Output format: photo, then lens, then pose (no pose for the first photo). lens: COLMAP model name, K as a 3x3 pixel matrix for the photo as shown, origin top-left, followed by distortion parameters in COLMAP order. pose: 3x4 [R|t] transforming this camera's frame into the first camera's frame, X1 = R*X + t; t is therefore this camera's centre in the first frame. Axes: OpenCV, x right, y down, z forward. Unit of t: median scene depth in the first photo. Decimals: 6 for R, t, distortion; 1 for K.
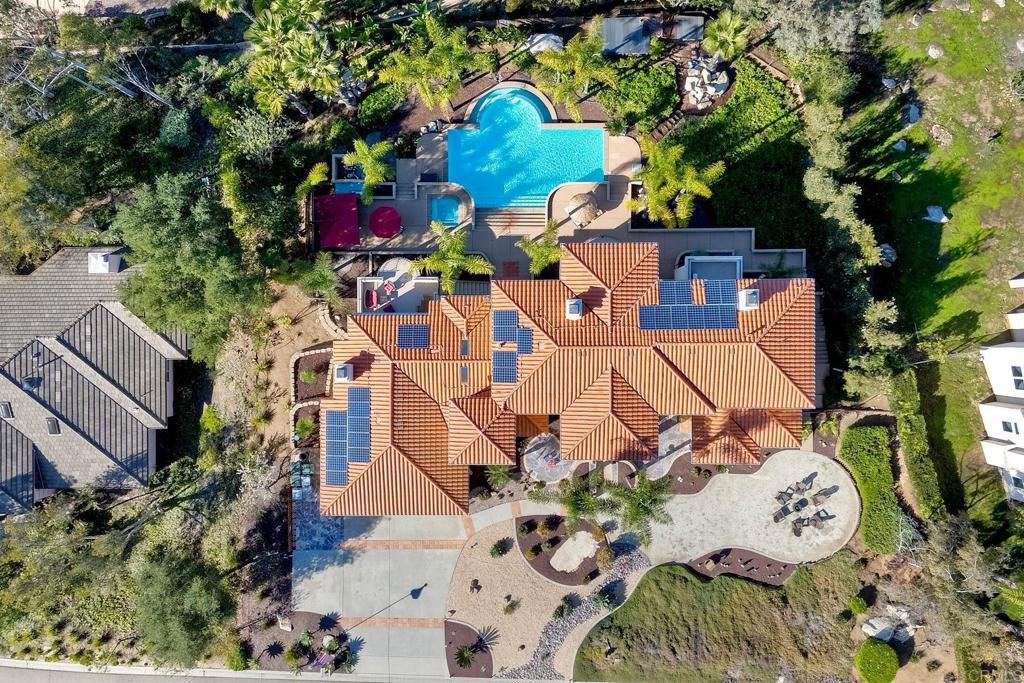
lens RADIAL K [[889.7, 0, 515.4], [0, 889.7, 347.1], [0, 0, 1]] dist [0.032595, -0.019736]
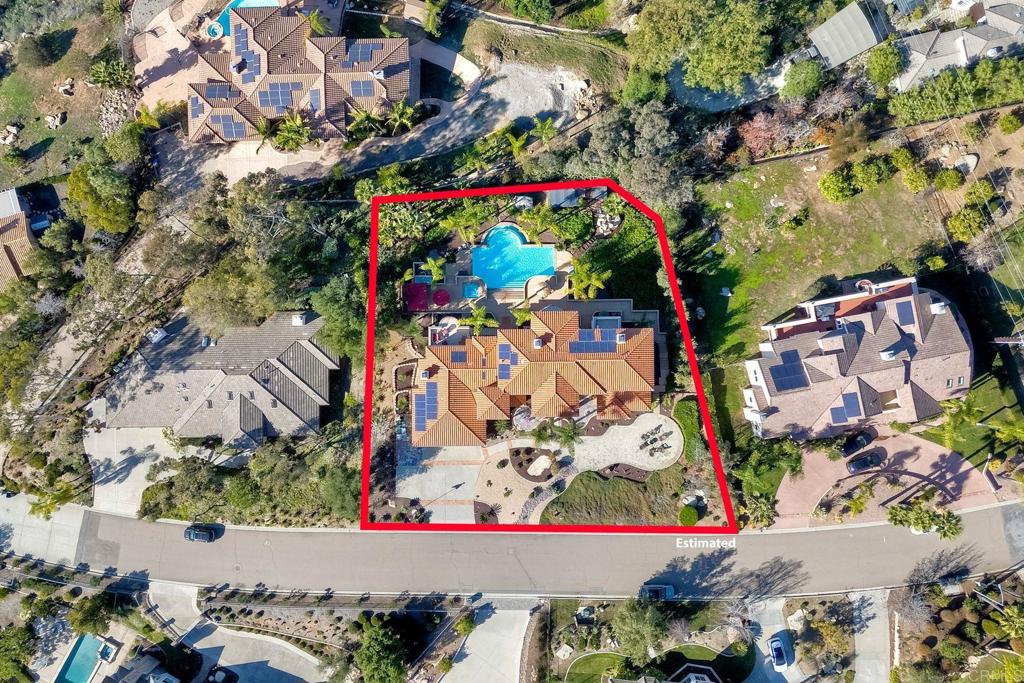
lens RADIAL K [[889.7, 0, 504.8], [0, 889.7, 335.7], [0, 0, 1]] dist [0.032595, -0.019736]
pose [[0.999957, -0.005464, 0.007462, -0.023178], [0.005650, 0.999668, -0.025157, -0.008153], [-0.007322, 0.025198, 0.999656, -0.959013]]
